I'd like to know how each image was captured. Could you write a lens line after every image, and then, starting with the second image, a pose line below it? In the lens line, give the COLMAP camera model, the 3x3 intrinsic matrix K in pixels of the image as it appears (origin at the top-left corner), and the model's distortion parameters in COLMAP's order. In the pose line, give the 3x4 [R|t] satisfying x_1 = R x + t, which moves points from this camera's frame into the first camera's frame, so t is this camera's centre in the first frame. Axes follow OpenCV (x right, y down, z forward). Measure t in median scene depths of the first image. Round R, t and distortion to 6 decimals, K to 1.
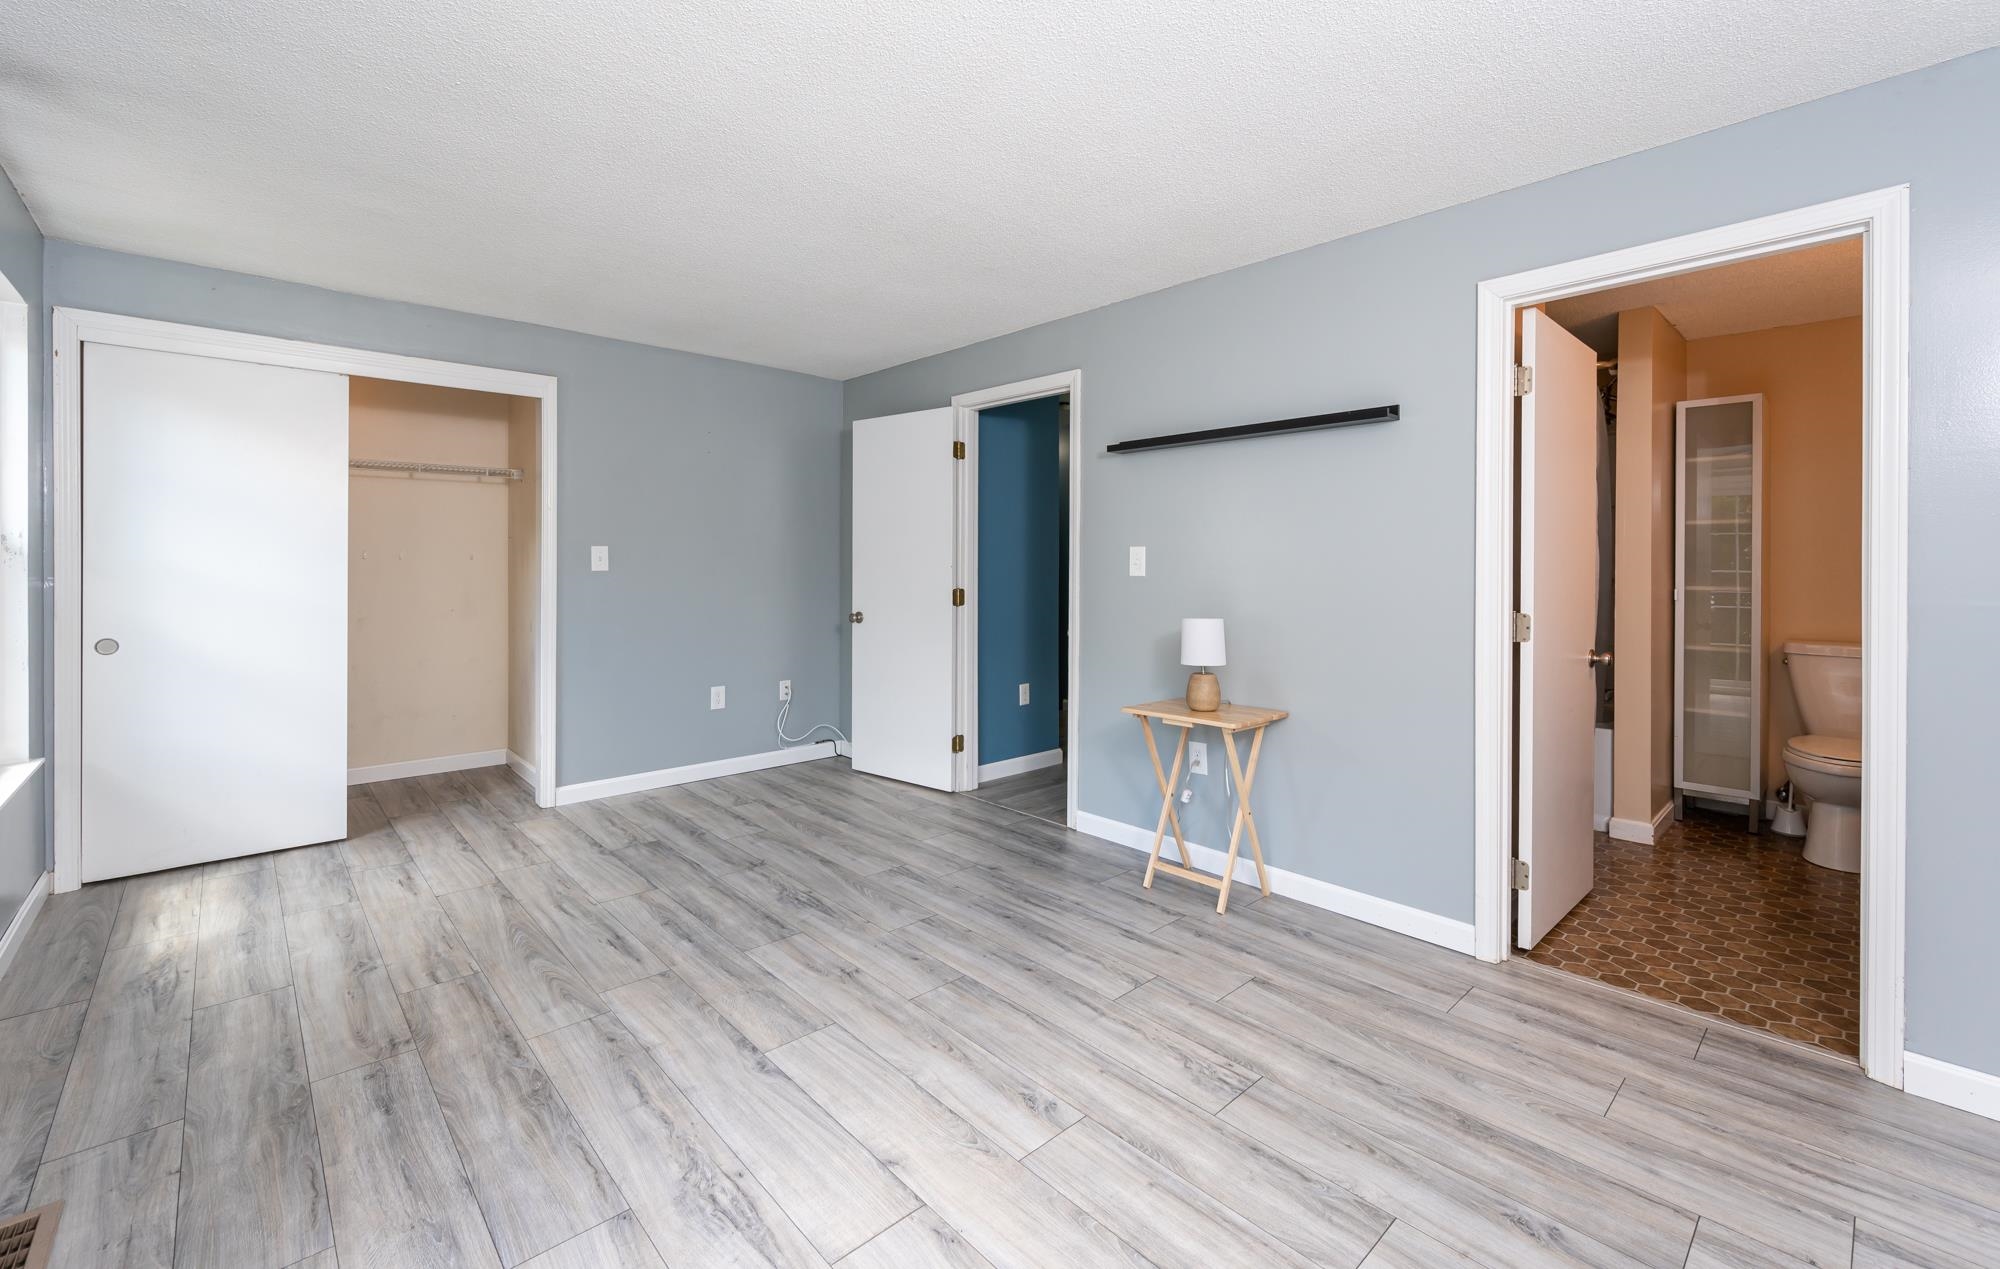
lens RADIAL K [[843.0, 0, 1042.8], [0, 843.0, 564.7], [0, 0, 1]] dist [0.000202, 0.000675]
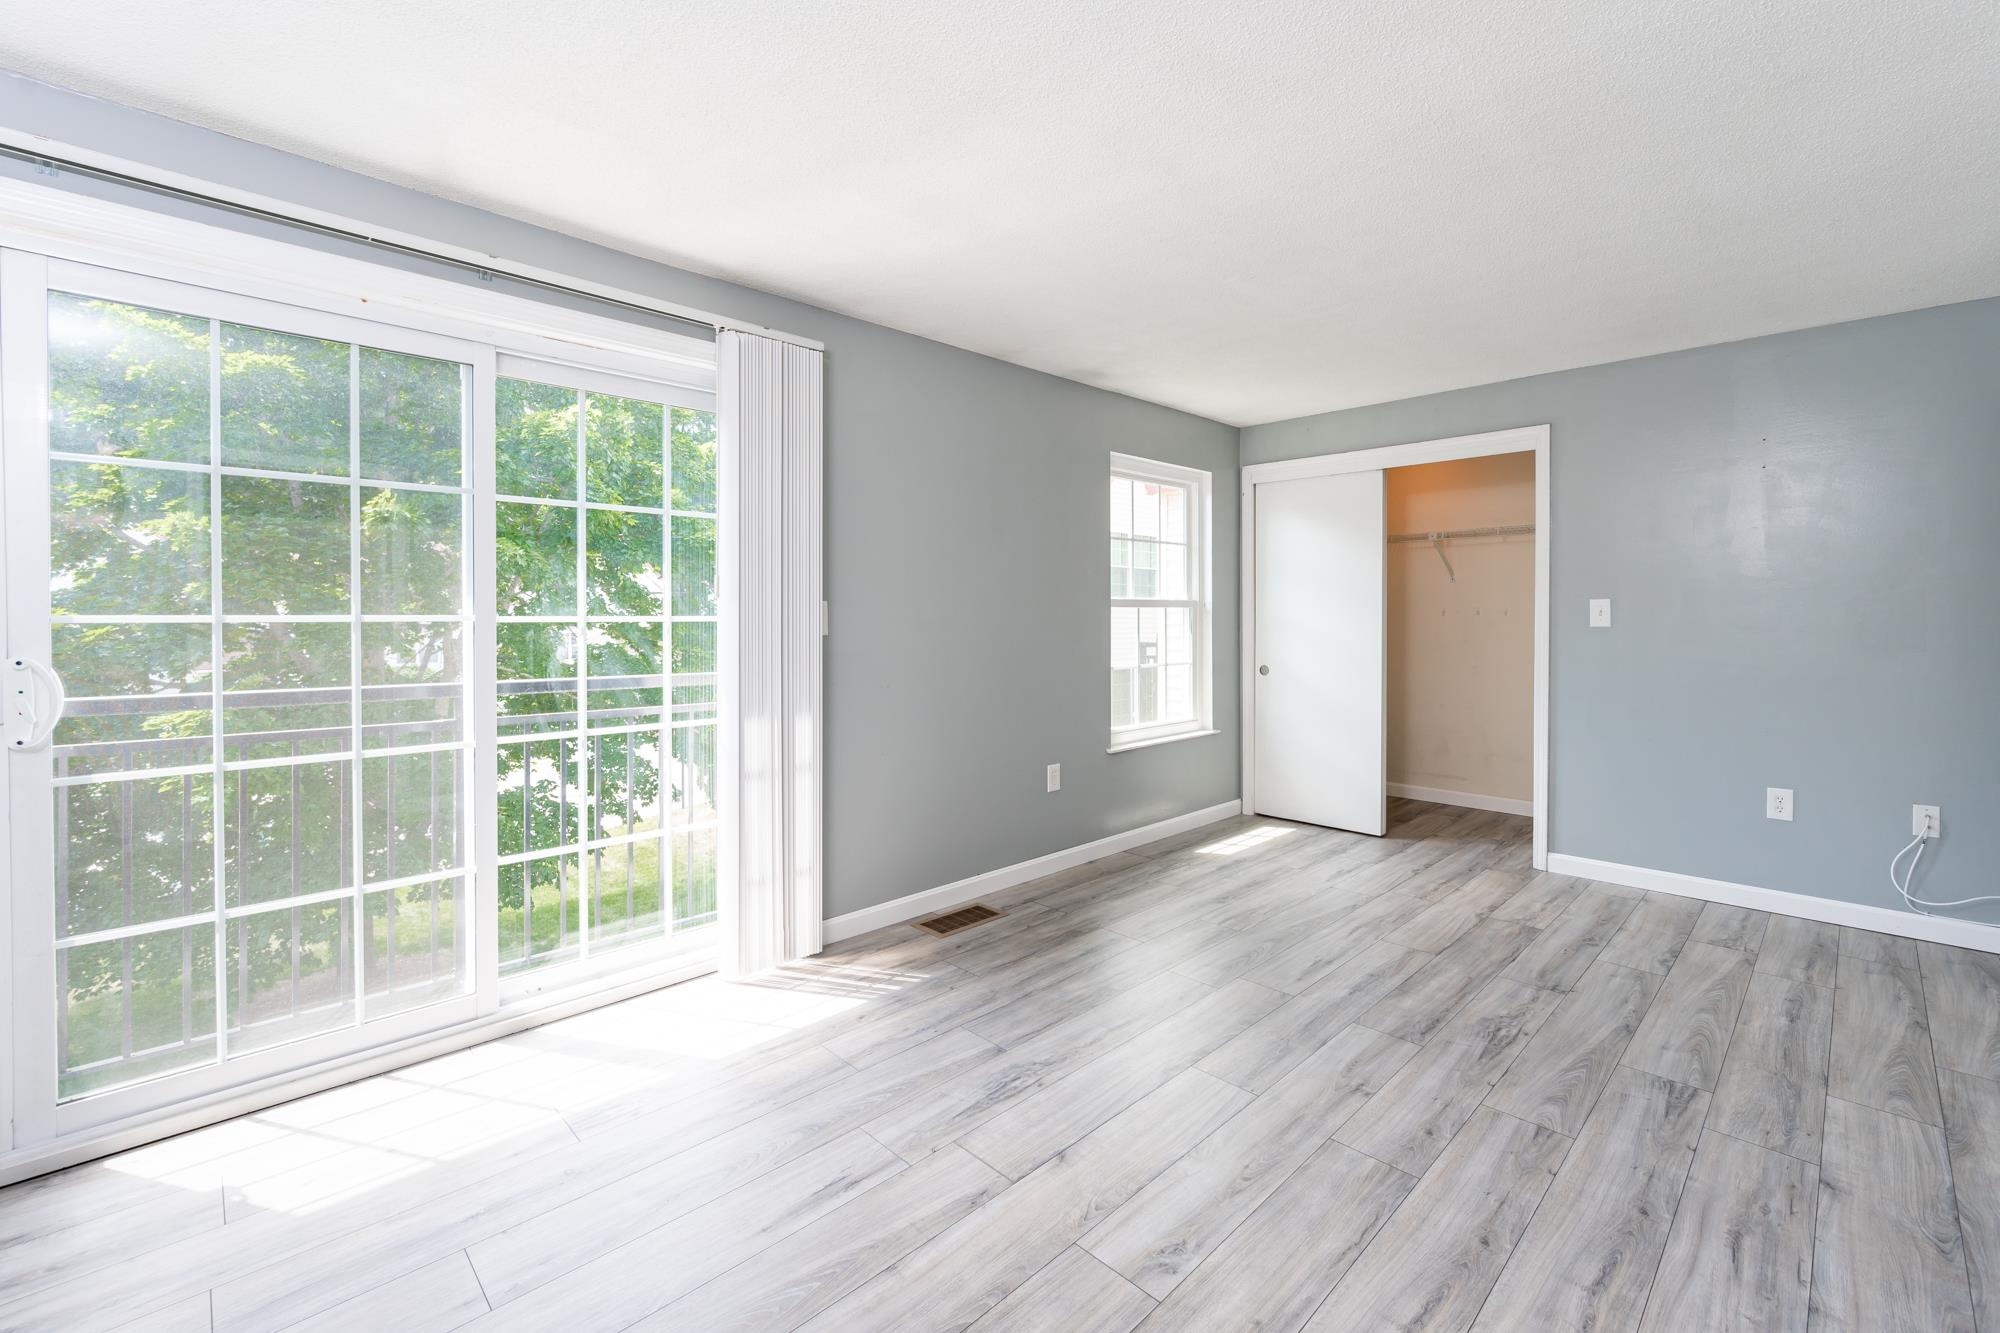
lens RADIAL K [[842.6, 0, 1001.4], [0, 842.6, 622.5], [0, 0, 1]] dist [-0.002851, 0.000083]
pose [[-0.001666, 0.003624, -0.999992, 0.546448], [-0.000197, 0.999993, 0.003624, -0.000343], [0.999999, 0.000203, -0.001666, 0.542873]]
